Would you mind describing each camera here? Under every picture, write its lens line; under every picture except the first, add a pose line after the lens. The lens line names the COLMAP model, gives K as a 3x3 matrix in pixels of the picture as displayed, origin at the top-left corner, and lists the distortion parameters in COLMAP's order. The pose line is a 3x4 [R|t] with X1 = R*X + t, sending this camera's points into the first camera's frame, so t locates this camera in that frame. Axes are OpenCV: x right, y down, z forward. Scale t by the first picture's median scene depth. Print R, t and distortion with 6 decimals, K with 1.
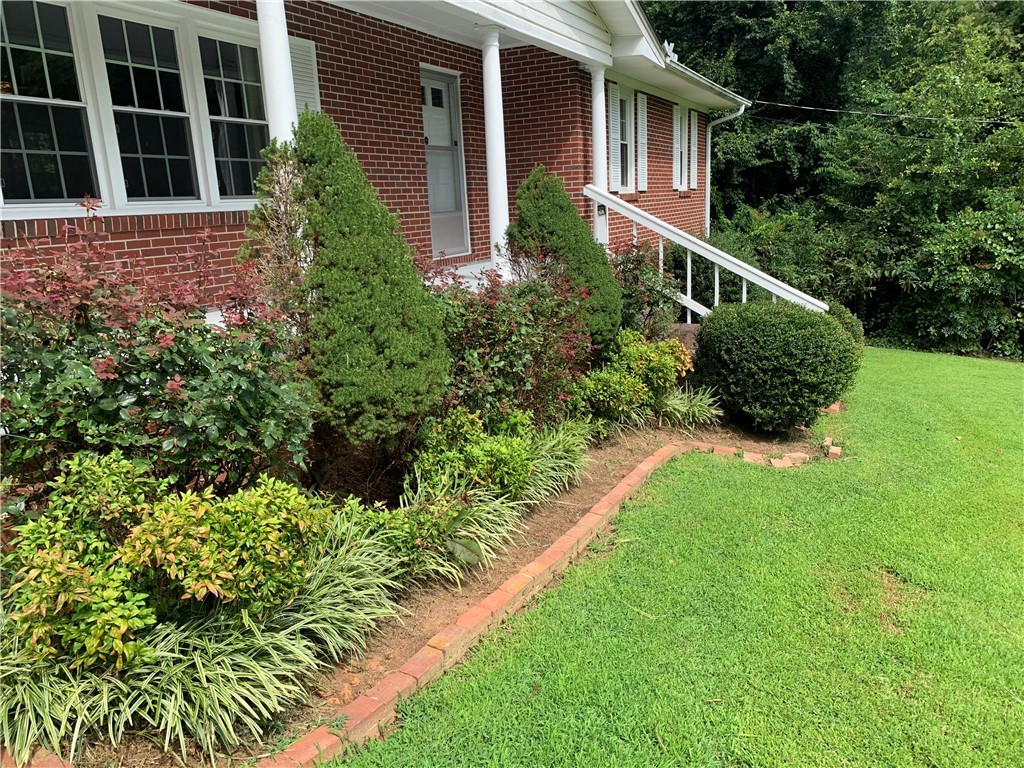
lens RADIAL K [[783.3, 0, 510.5], [0, 783.3, 384.8], [0, 0, 1]] dist [0.019753, -0.011254]
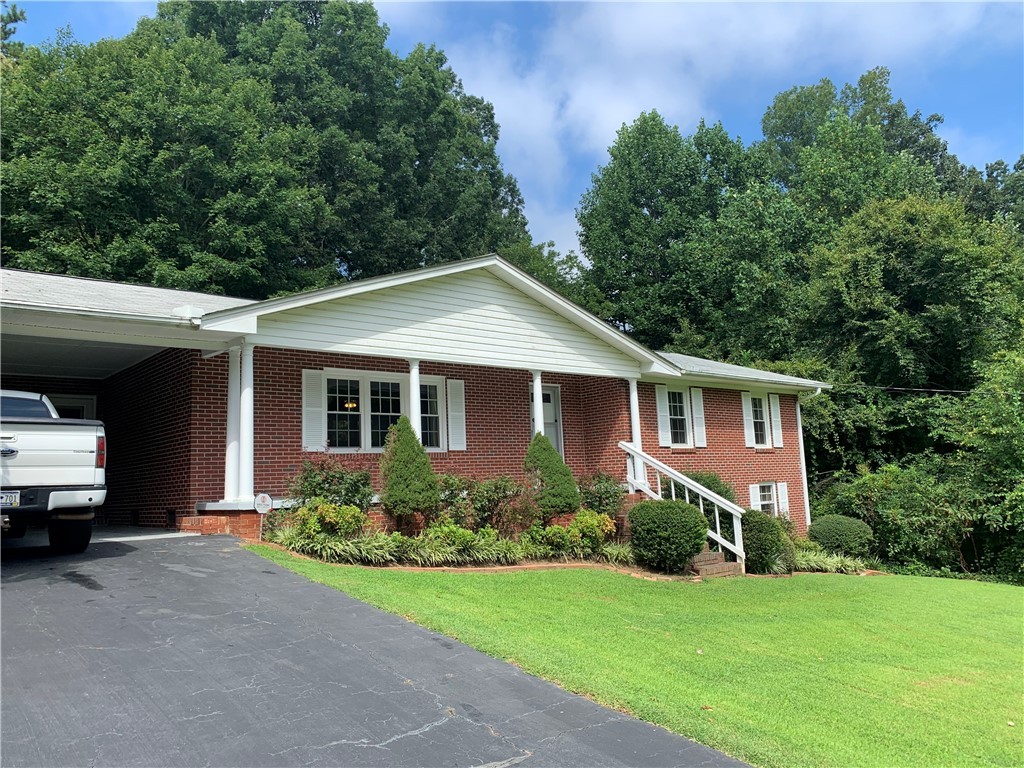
lens RADIAL K [[783.3, 0, 504.2], [0, 783.3, 377.9], [0, 0, 1]] dist [0.019753, -0.011254]
pose [[0.915810, -0.047390, -0.398805, 0.770964], [-0.092330, 0.941571, -0.323912, 0.277271], [0.390854, 0.333463, 0.857925, -0.897515]]
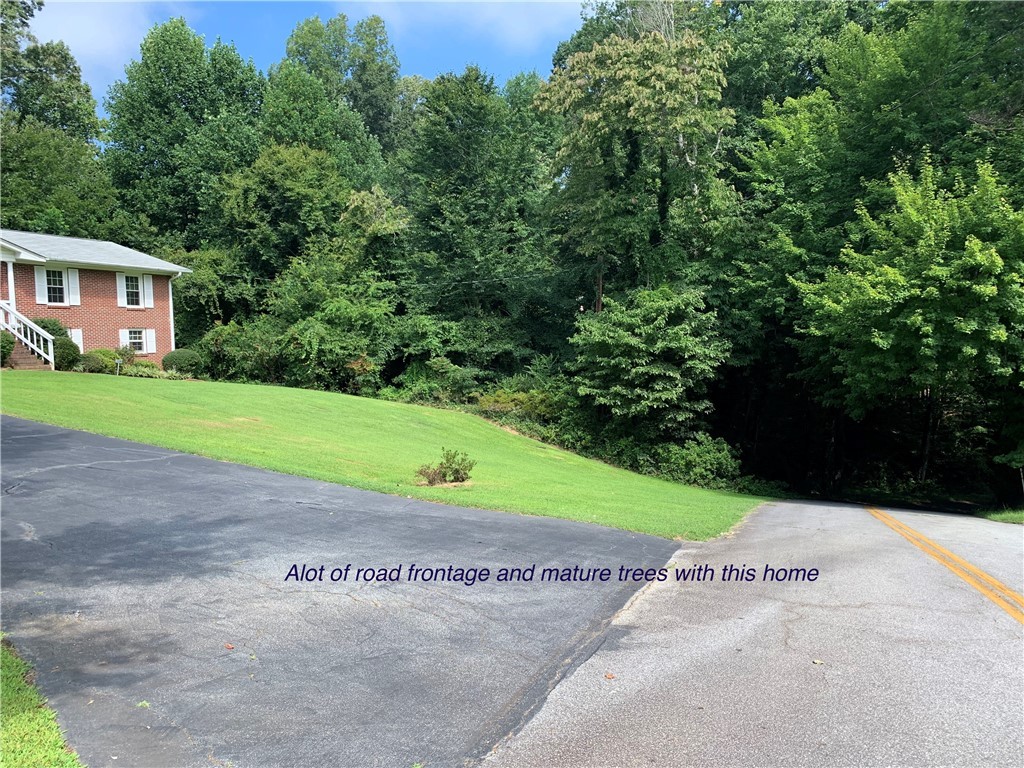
lens RADIAL K [[783.3, 0, 515.1], [0, 783.3, 379.0], [0, 0, 1]] dist [0.019753, -0.011254]
pose [[0.999628, 0.011235, 0.024864, 2.699867], [-0.006439, 0.982691, -0.185143, 0.786618], [-0.026514, 0.184914, 0.982397, -2.616094]]
